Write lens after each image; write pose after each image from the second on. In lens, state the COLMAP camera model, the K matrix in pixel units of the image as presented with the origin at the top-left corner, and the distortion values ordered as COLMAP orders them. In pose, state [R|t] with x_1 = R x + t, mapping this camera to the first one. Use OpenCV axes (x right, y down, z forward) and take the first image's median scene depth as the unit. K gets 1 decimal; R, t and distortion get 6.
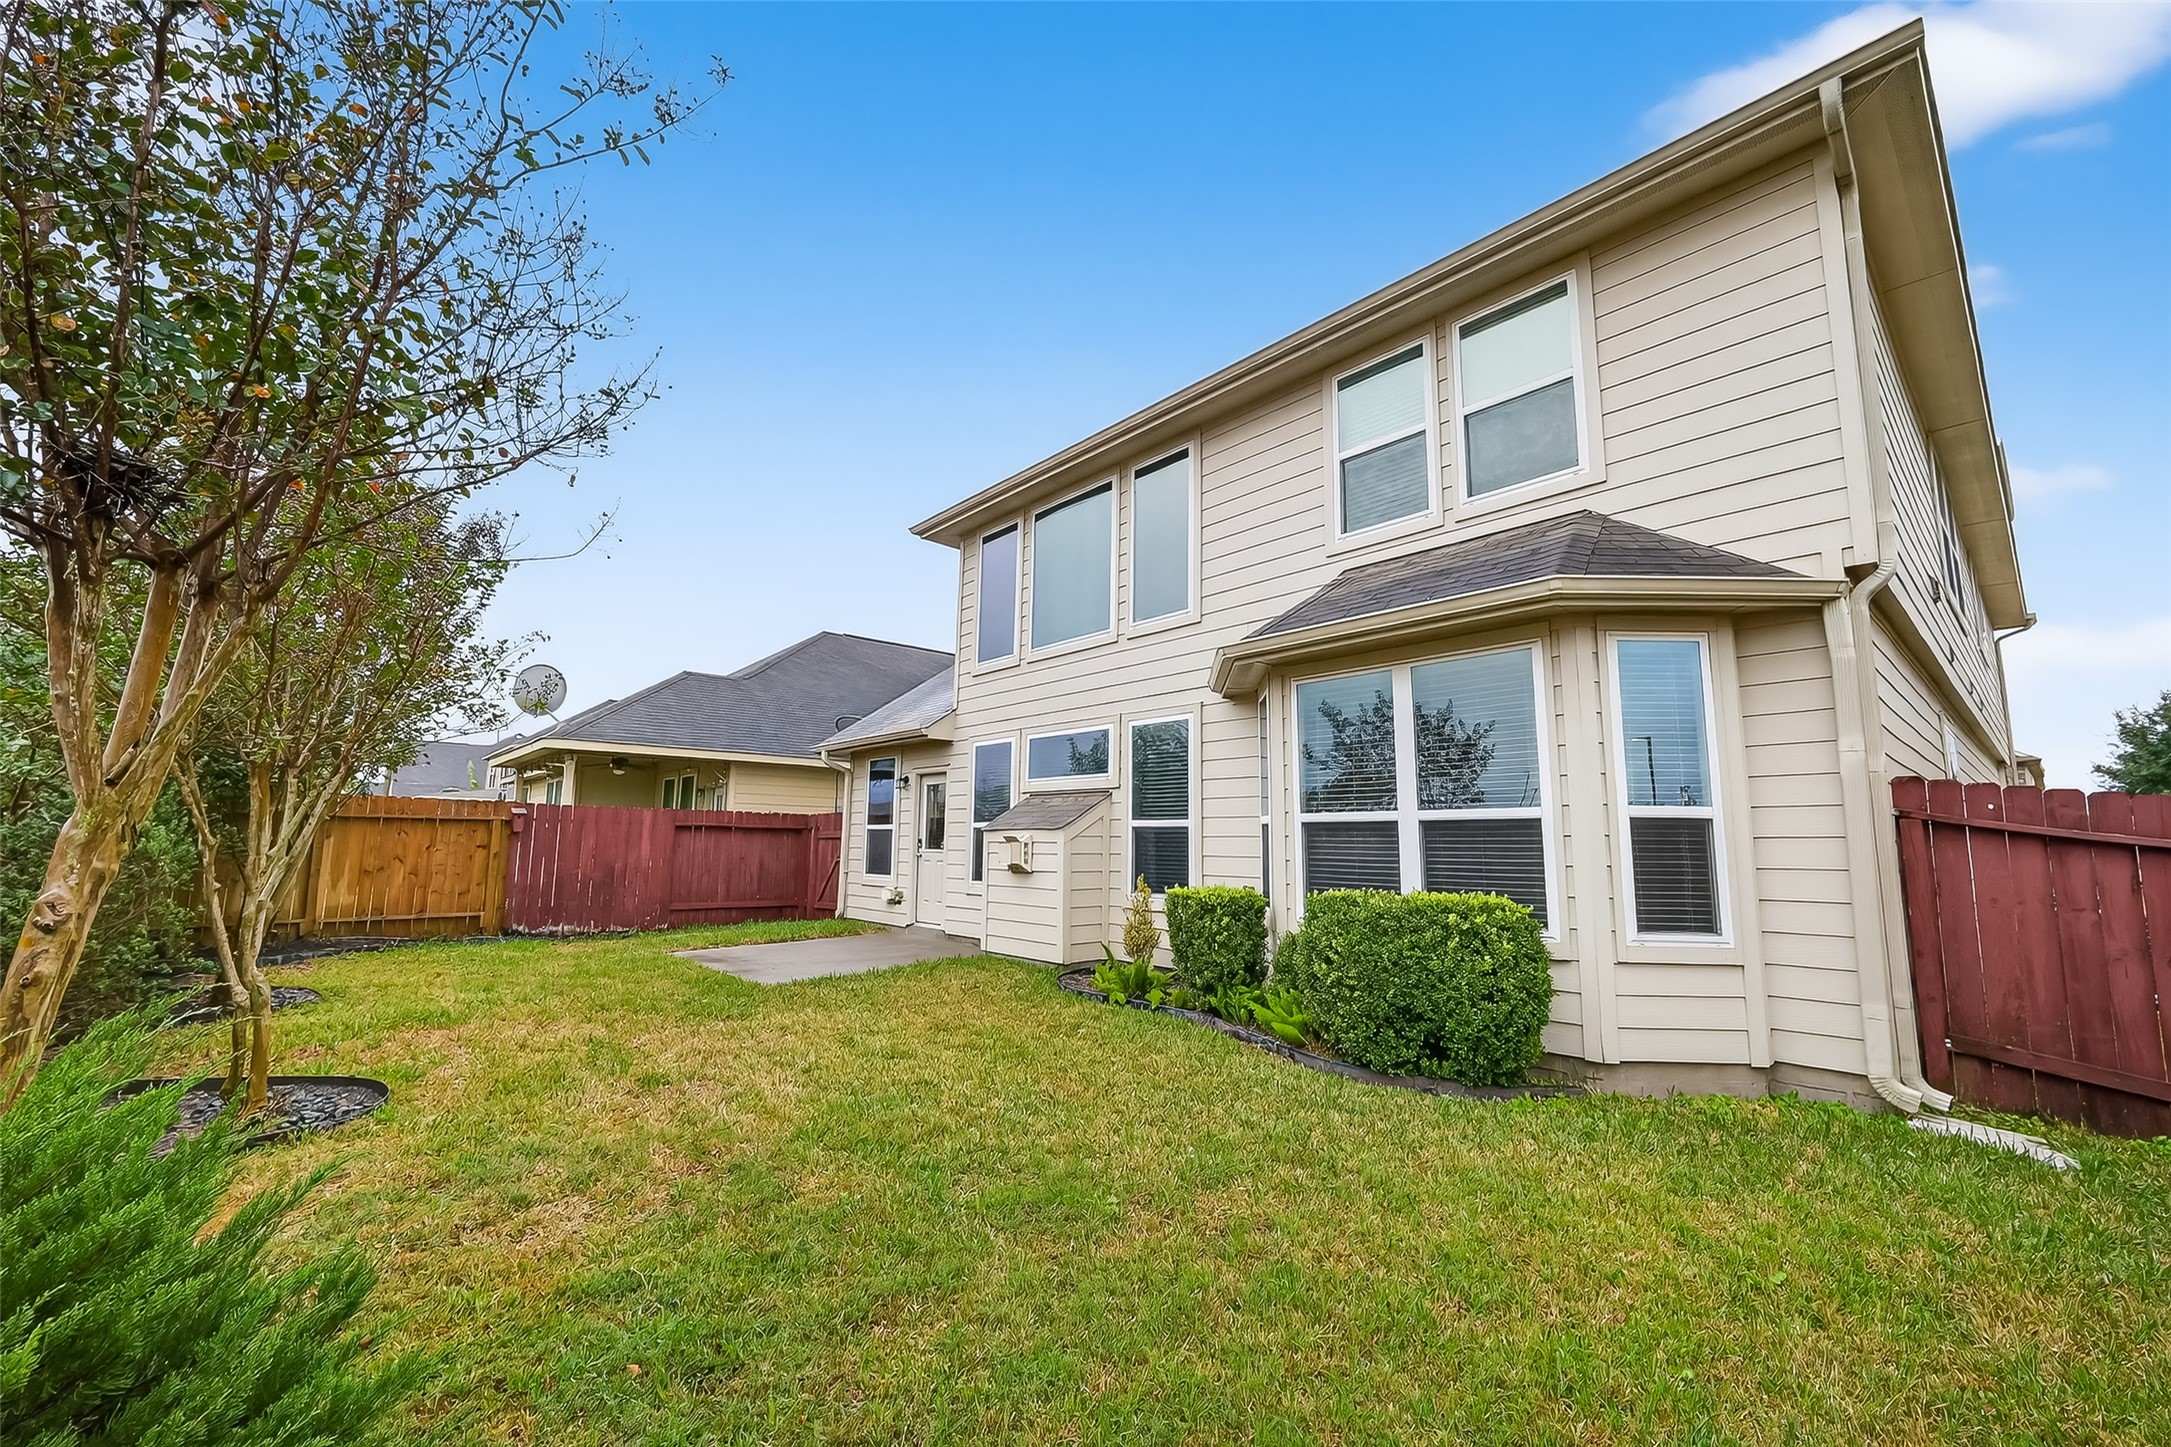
lens RADIAL K [[879.2, 0, 1097.7], [0, 879.2, 728.1], [0, 0, 1]] dist [-0.003578, 0.000764]
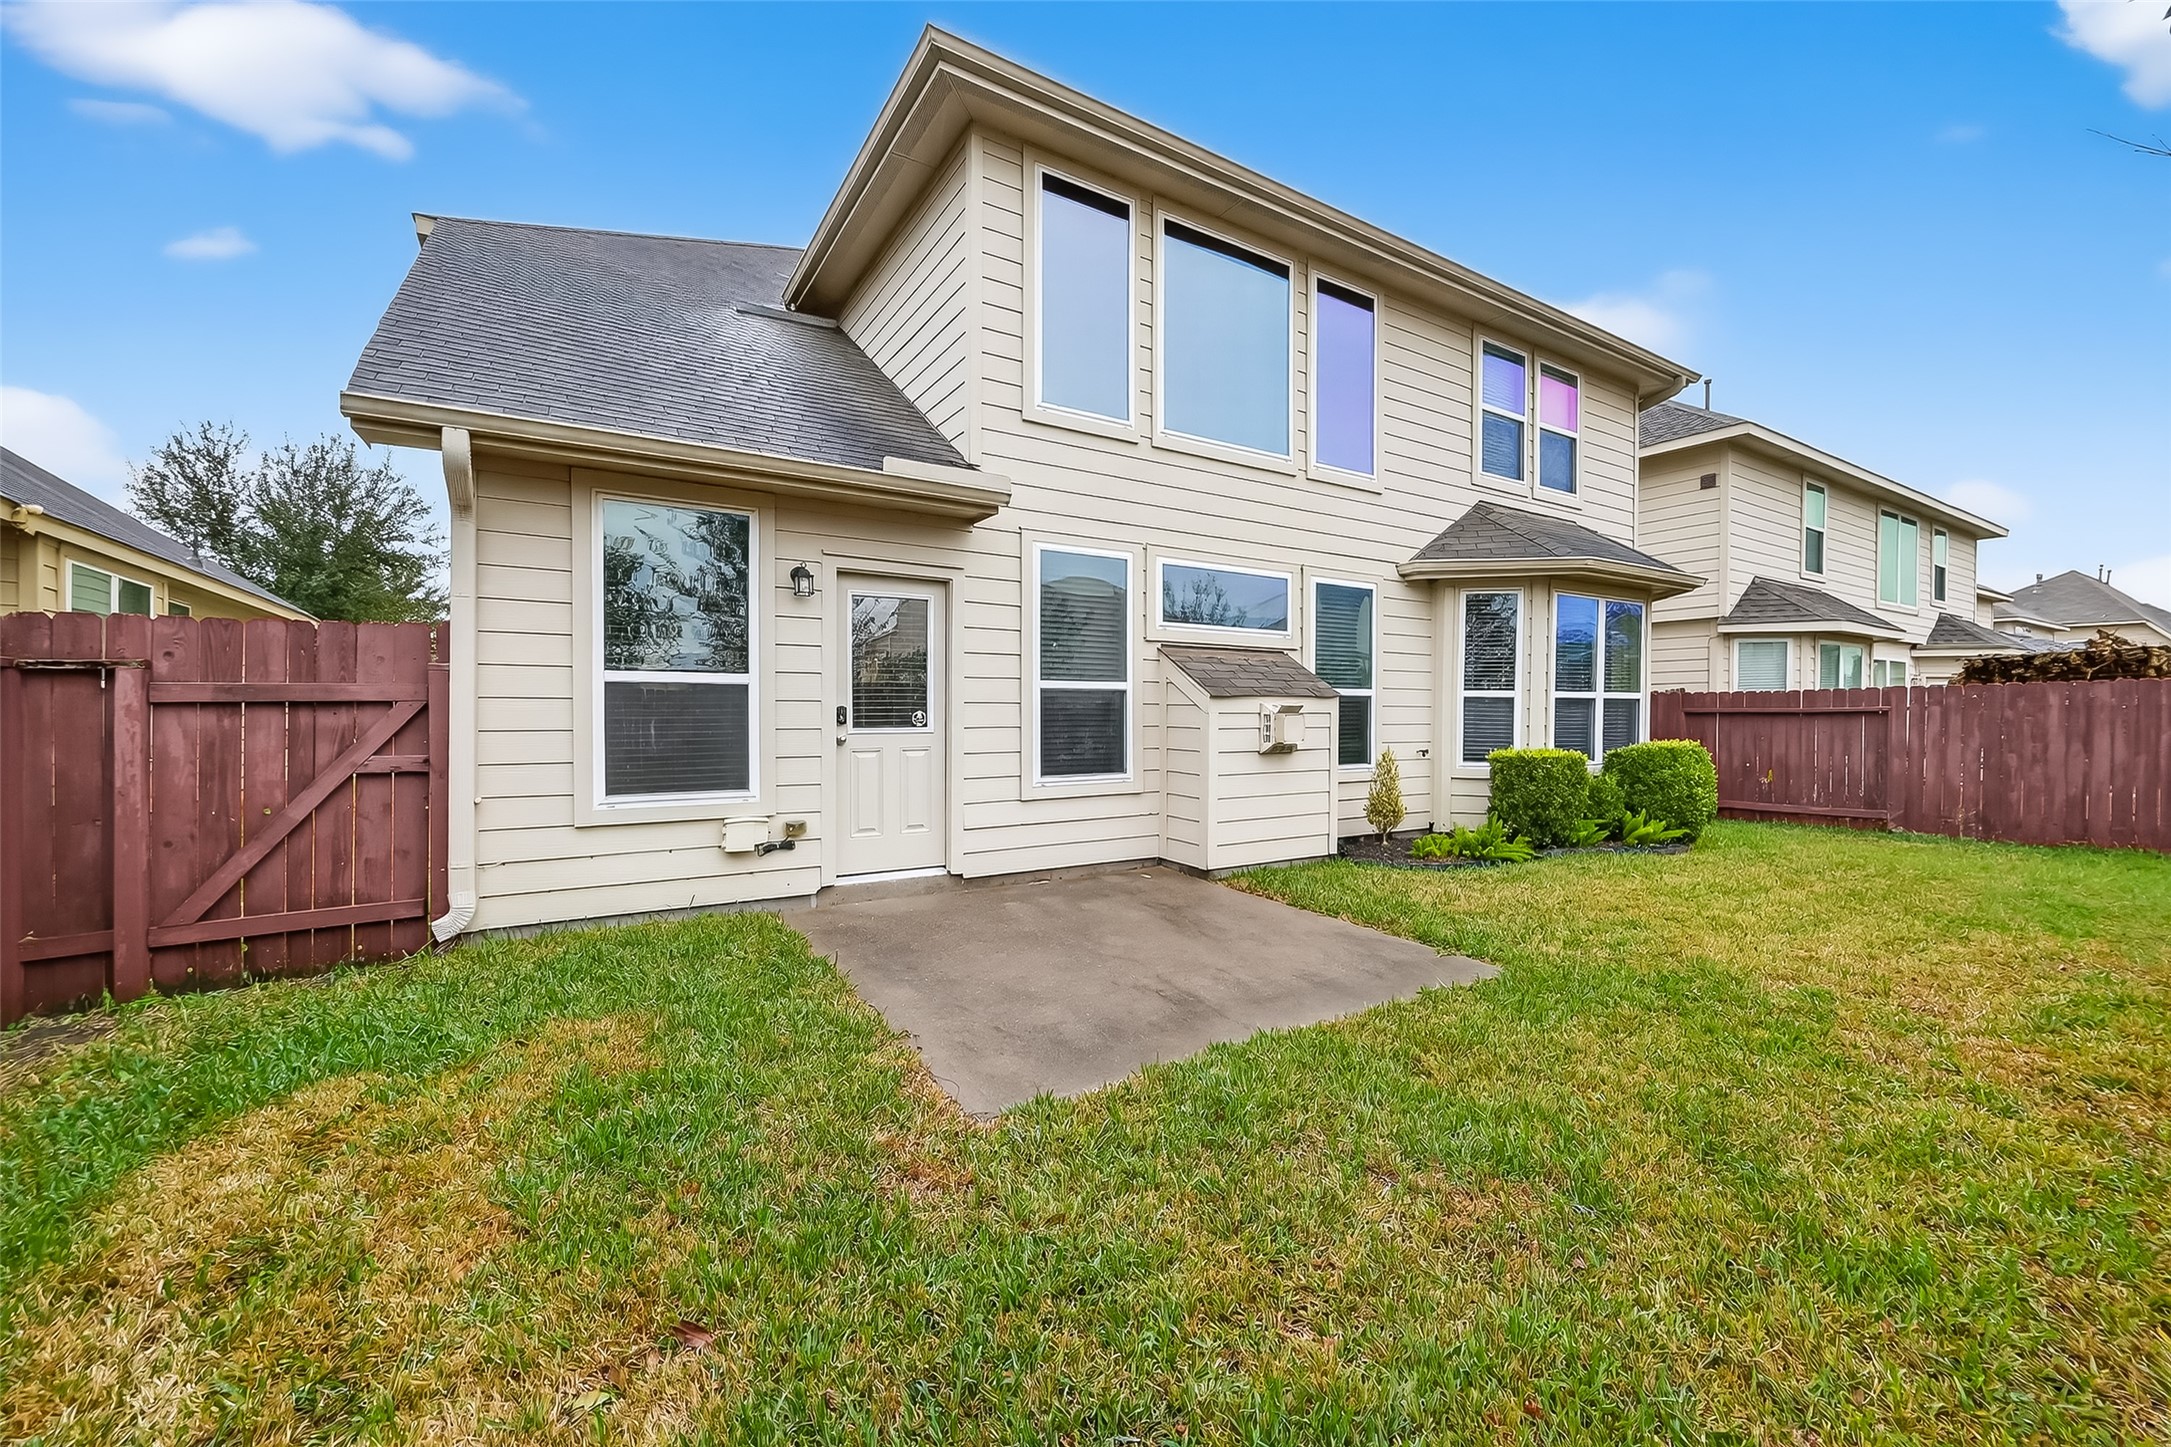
lens RADIAL K [[879.2, 0, 1099.9], [0, 879.2, 720.0], [0, 0, 1]] dist [-0.003578, 0.000764]
pose [[0.158697, -0.018309, 0.987157, -0.811400], [-0.131900, 0.990473, 0.039575, 0.120069], [-0.978477, -0.136486, 0.154770, 0.982647]]
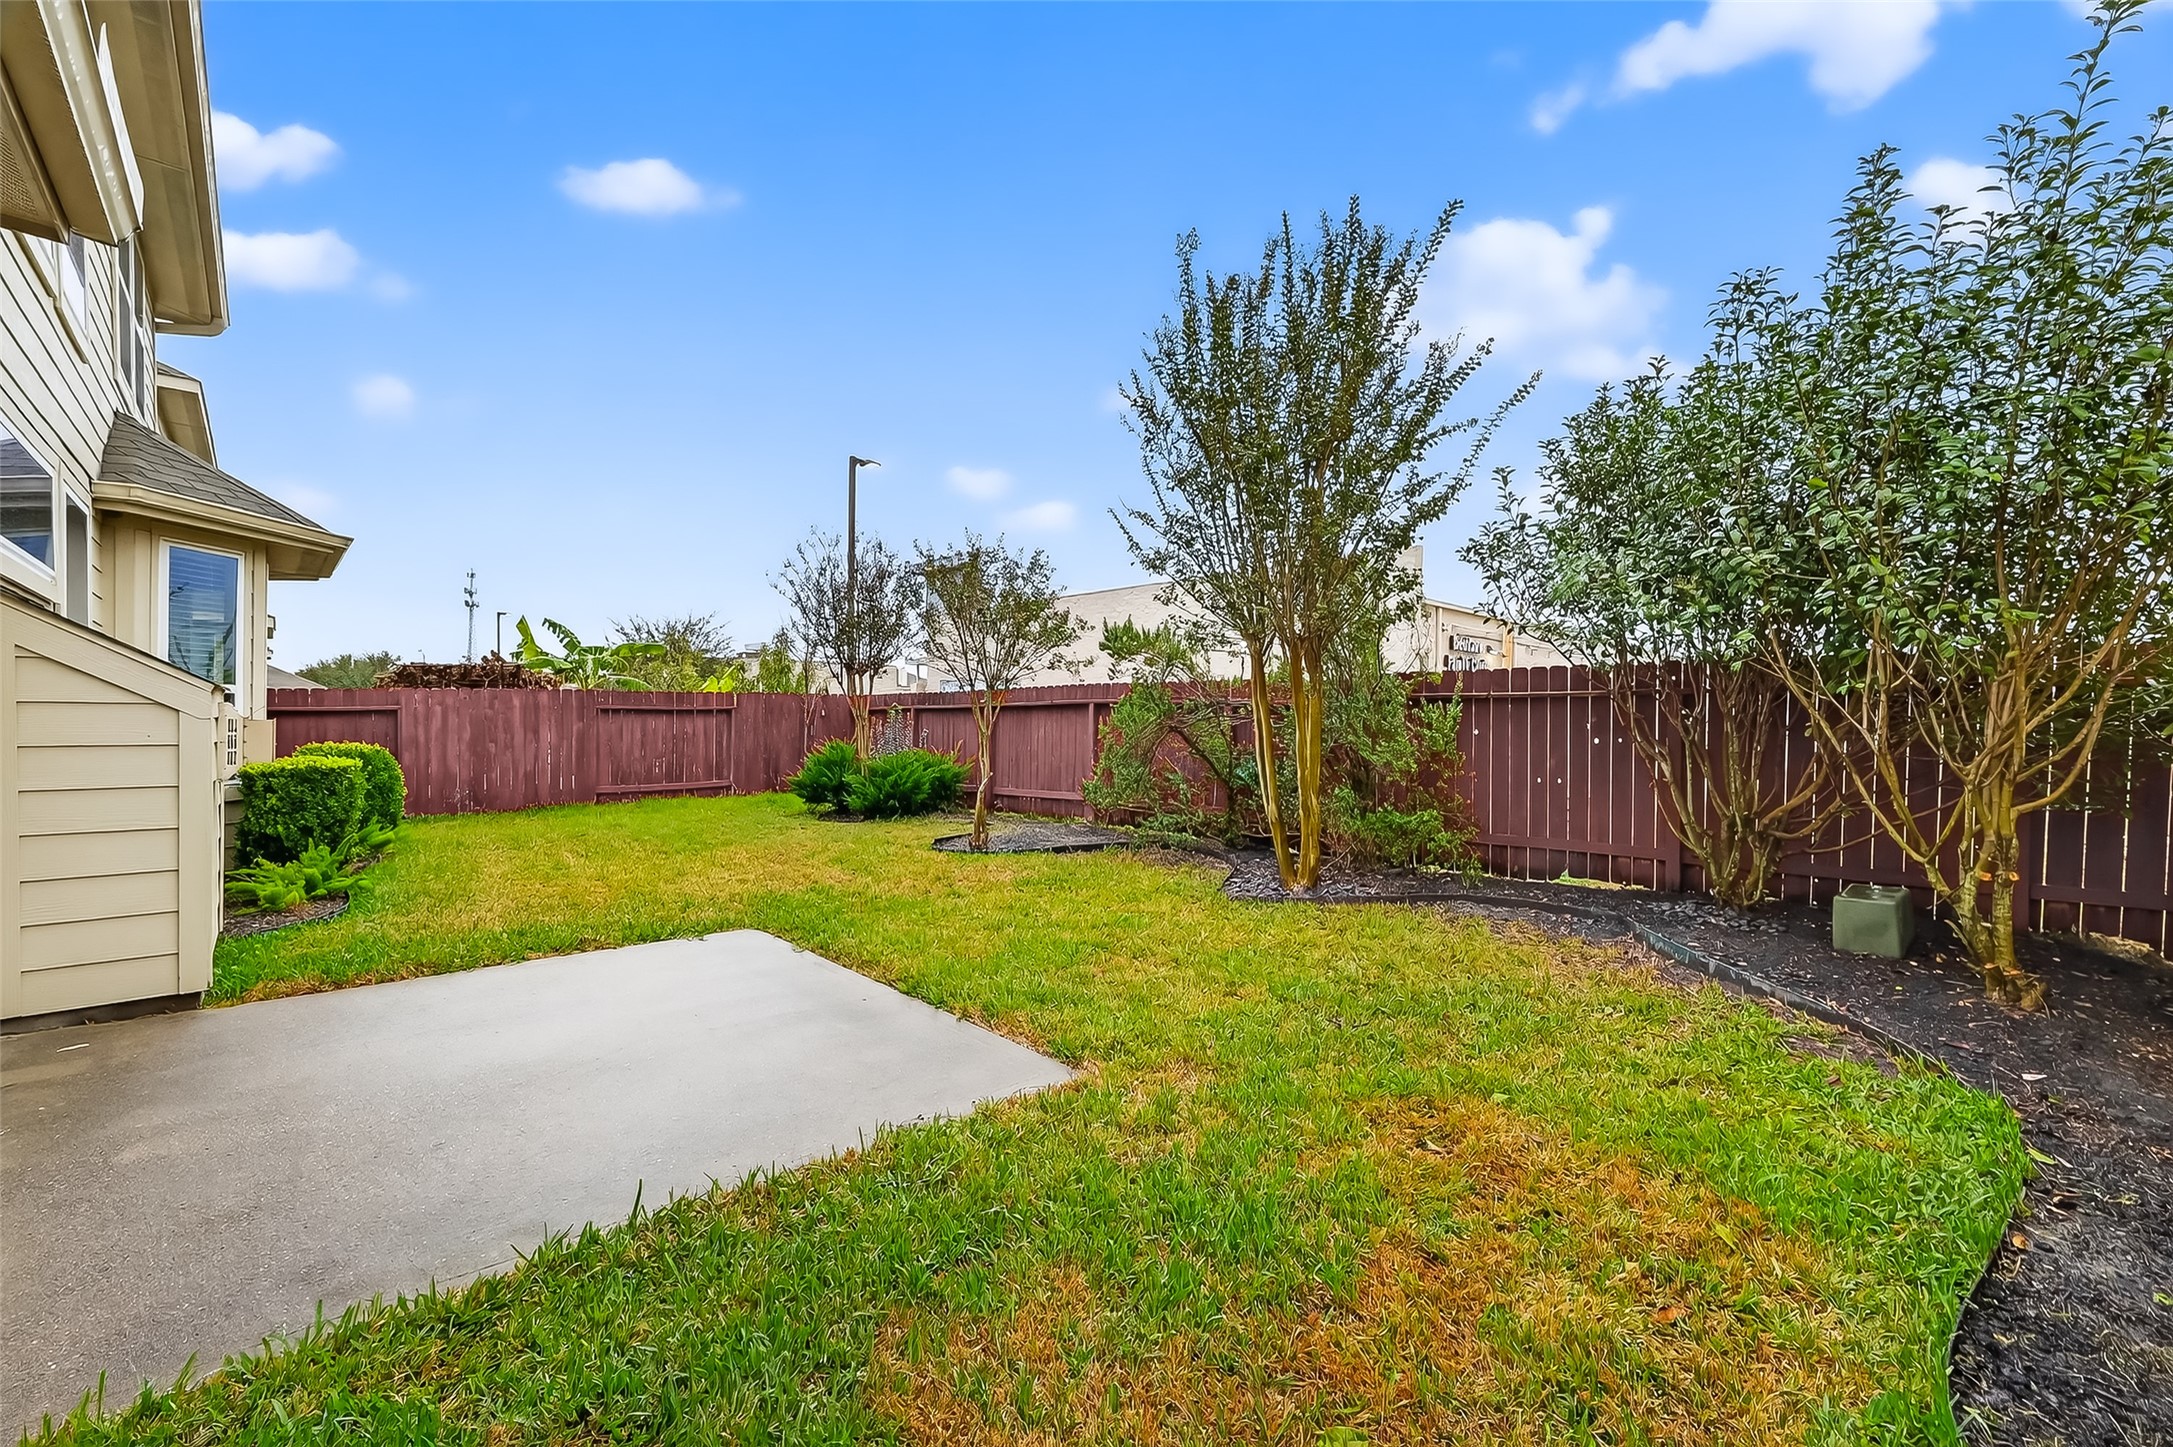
lens RADIAL K [[880.0, 0, 1085.6], [0, 880.0, 720.2], [0, 0, 1]] dist [-0.003578, 0.000764]
pose [[-0.999569, -0.015849, -0.024714, -0.501782], [-0.012662, 0.992182, -0.124158, 0.177263], [0.026488, -0.123792, -0.991955, 1.429276]]
